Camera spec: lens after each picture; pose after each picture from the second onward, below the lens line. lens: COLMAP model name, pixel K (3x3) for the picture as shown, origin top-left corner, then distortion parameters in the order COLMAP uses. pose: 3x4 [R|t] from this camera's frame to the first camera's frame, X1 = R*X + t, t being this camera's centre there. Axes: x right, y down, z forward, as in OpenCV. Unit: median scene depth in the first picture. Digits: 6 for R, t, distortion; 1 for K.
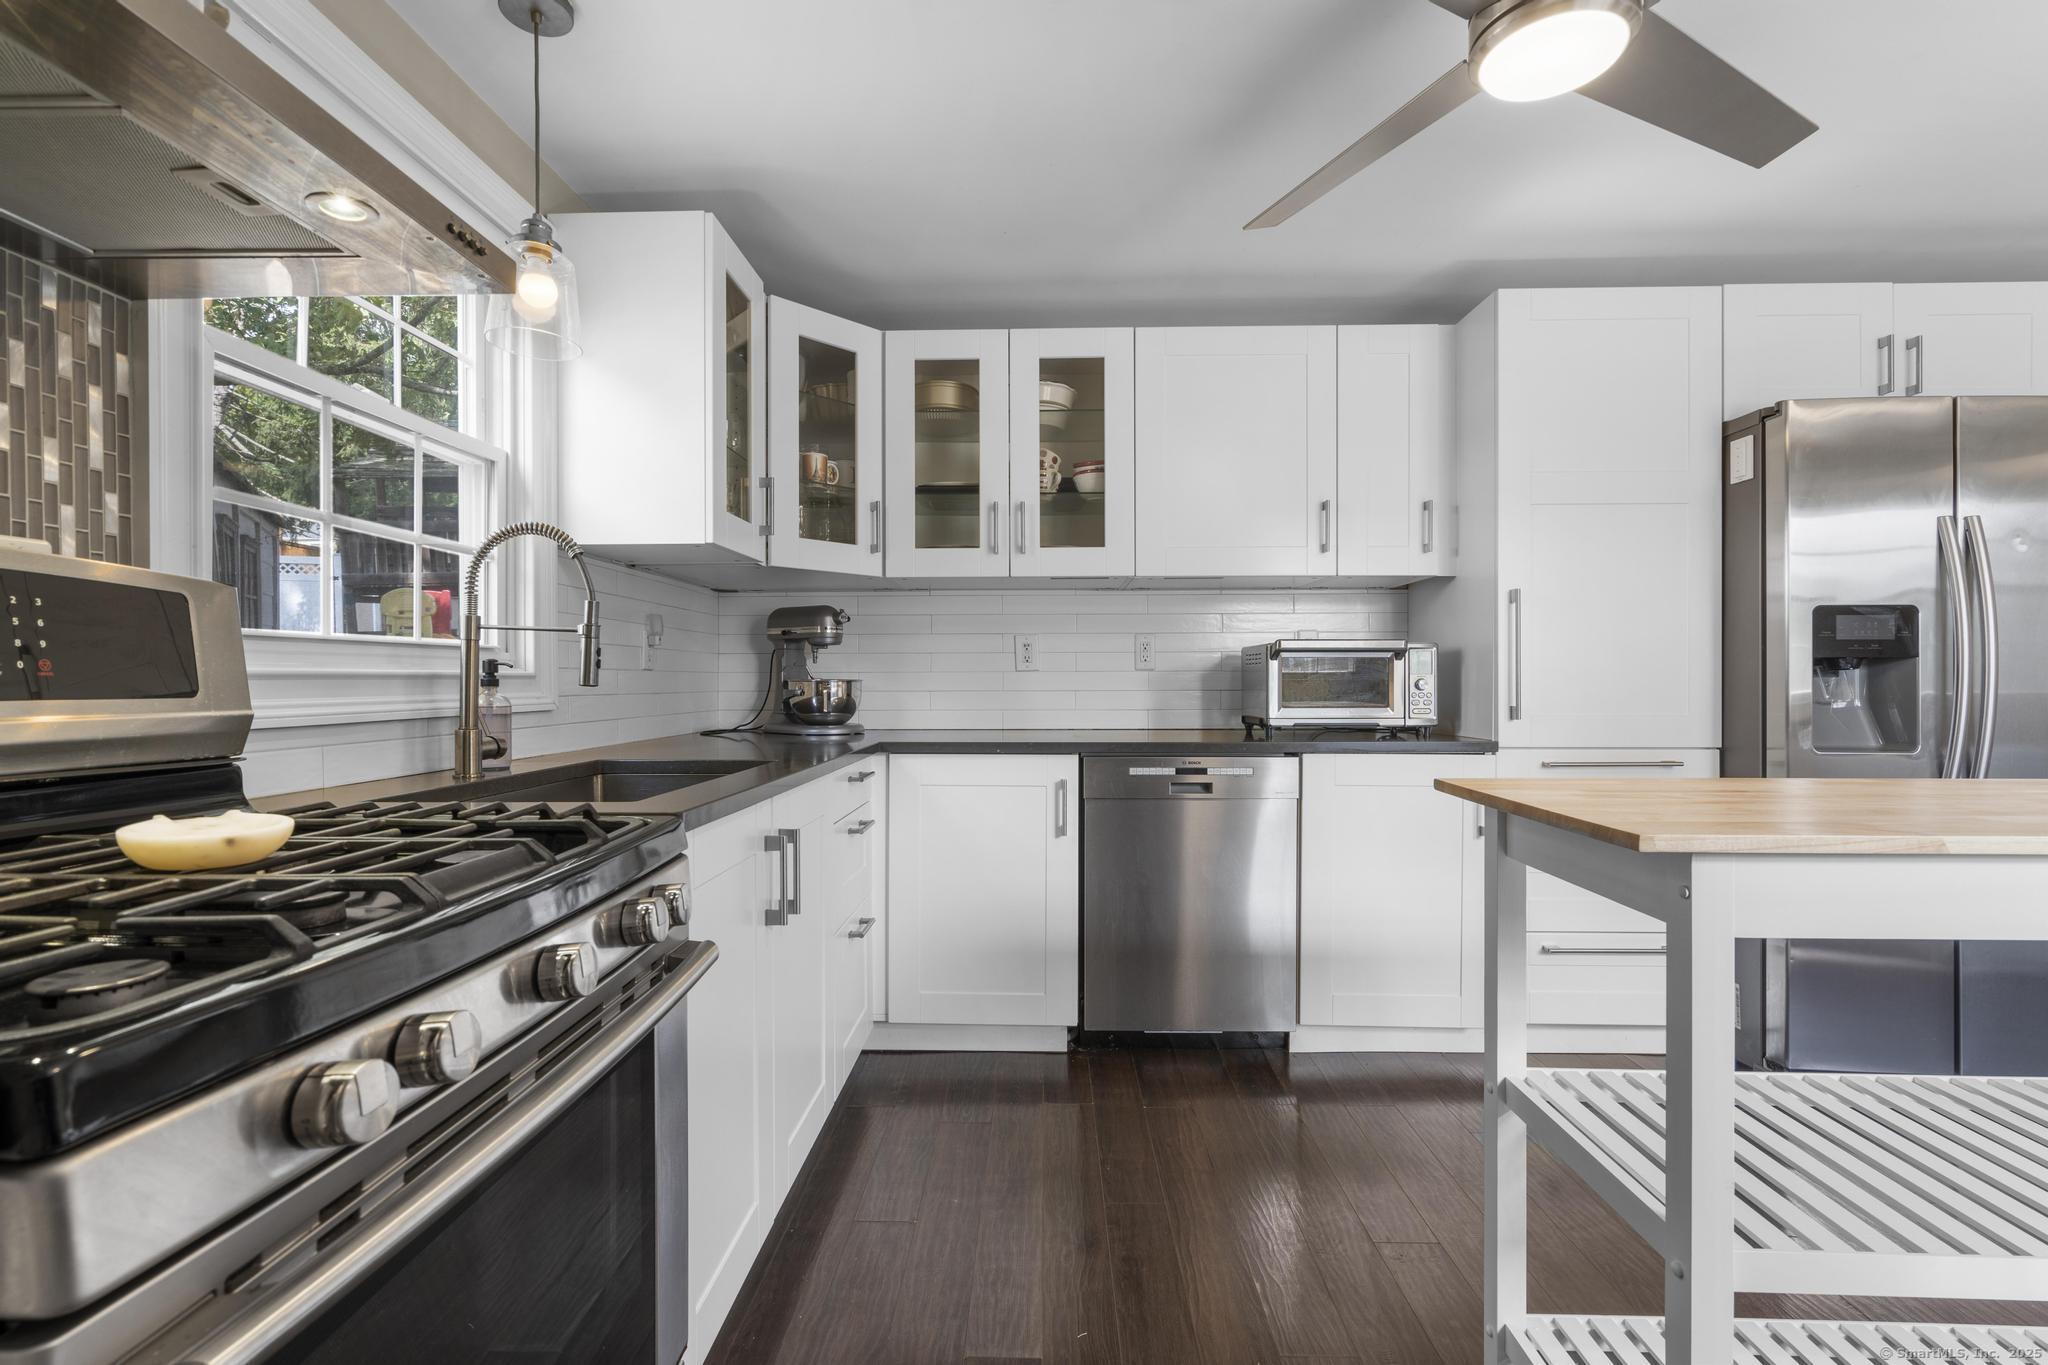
lens RADIAL K [[885.6, 0, 1042.9], [0, 885.6, 681.0], [0, 0, 1]] dist [-0.004837, 0.000563]
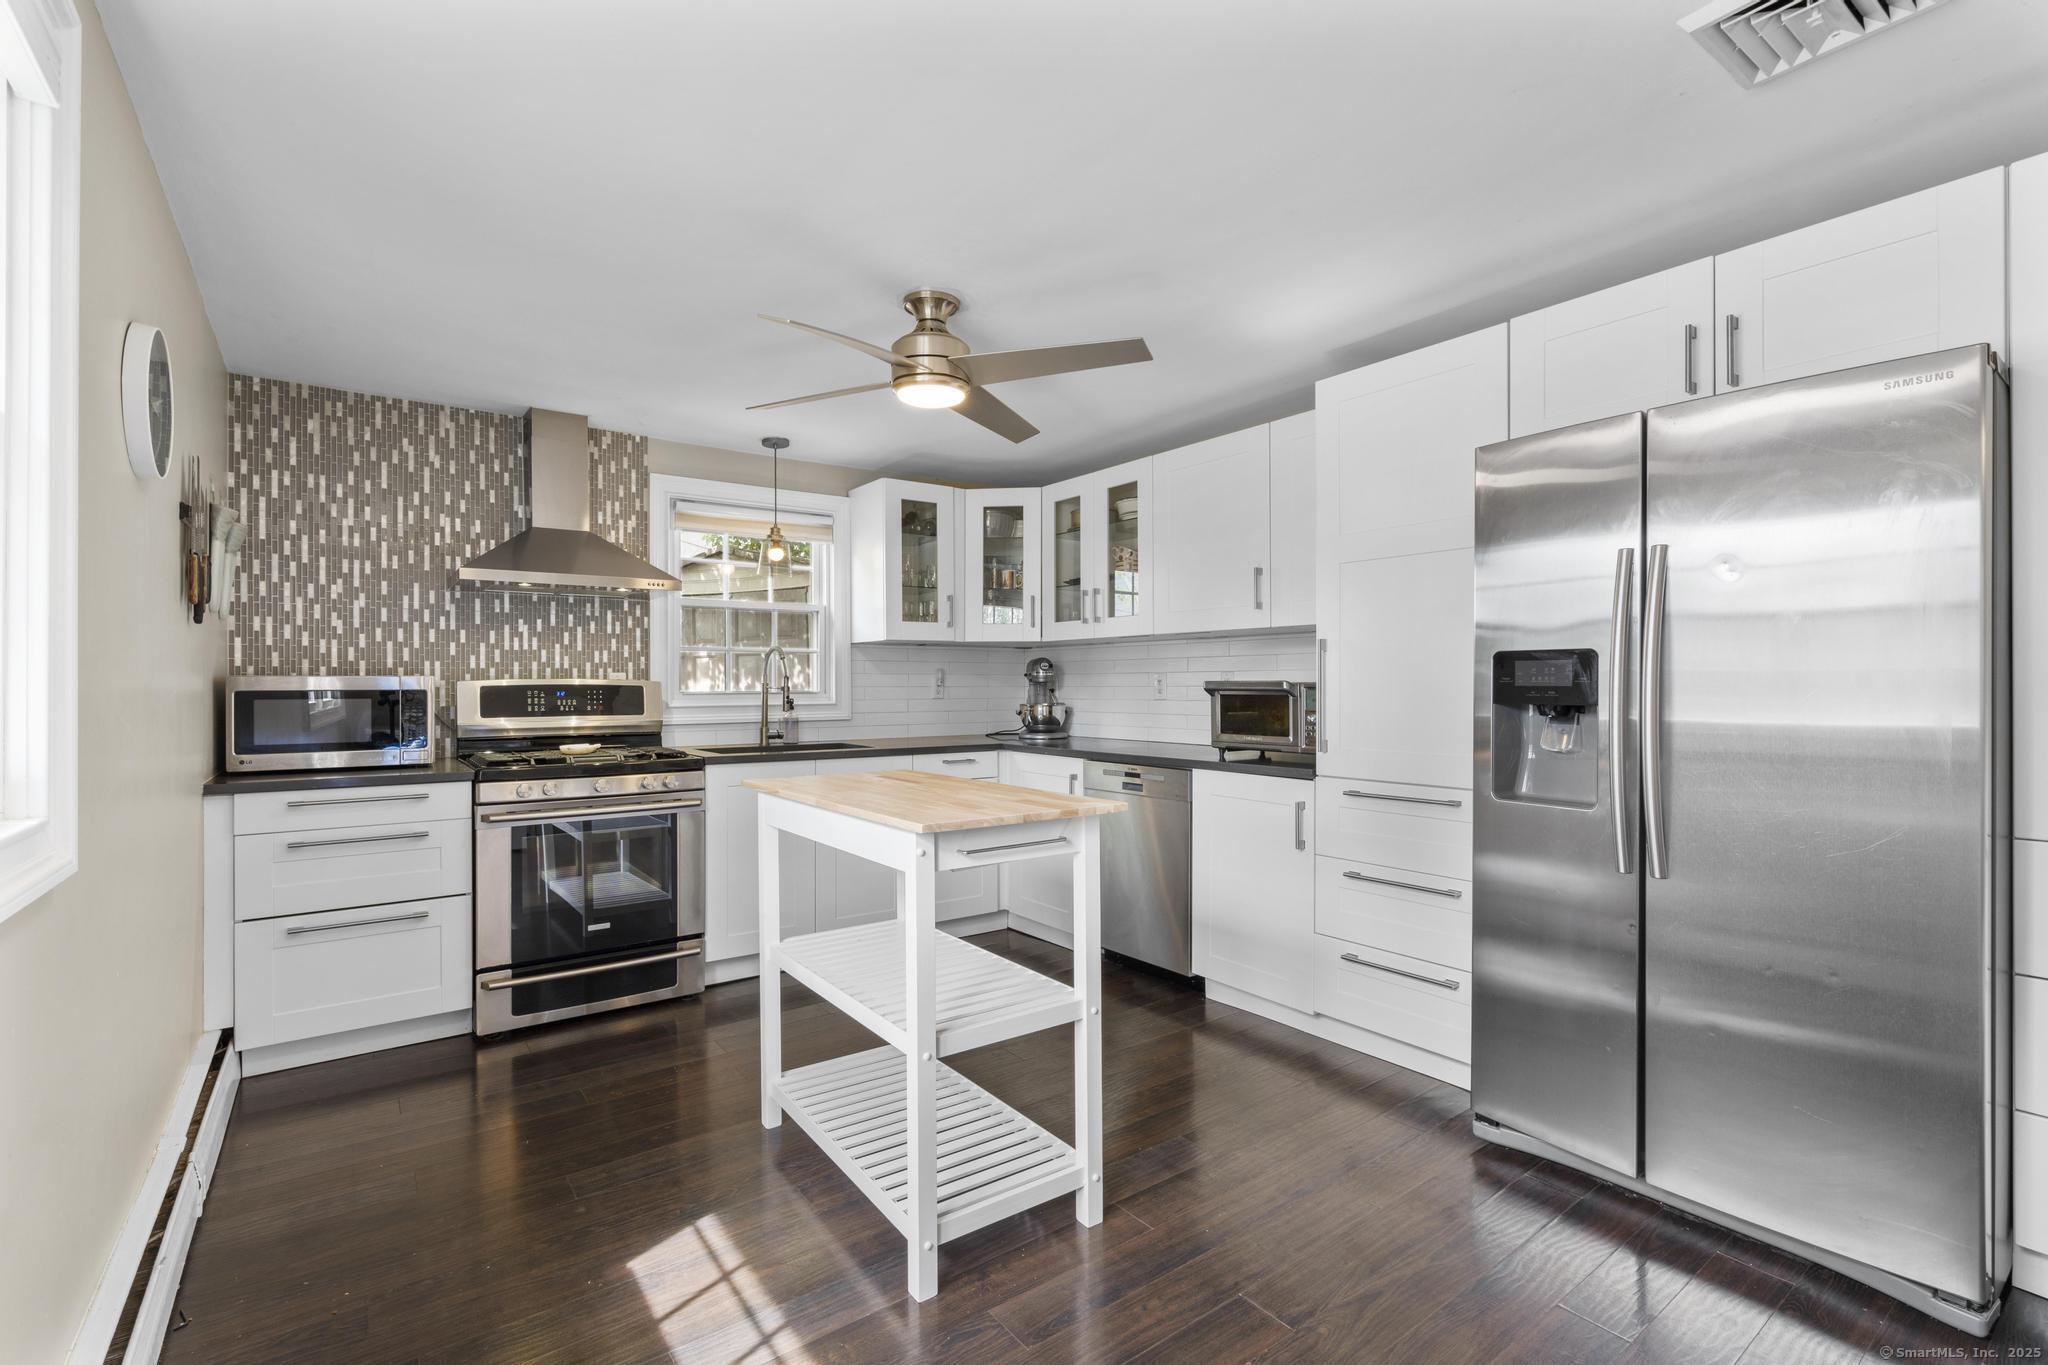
lens RADIAL K [[885.6, 0, 1042.9], [0, 885.6, 681.0], [0, 0, 1]] dist [-0.004837, 0.000563]
pose [[0.642777, -0.003481, -0.766046, 1.165559], [-0.001097, 0.999984, -0.005464, -0.041392], [0.766053, 0.004352, 0.642763, -0.026222]]
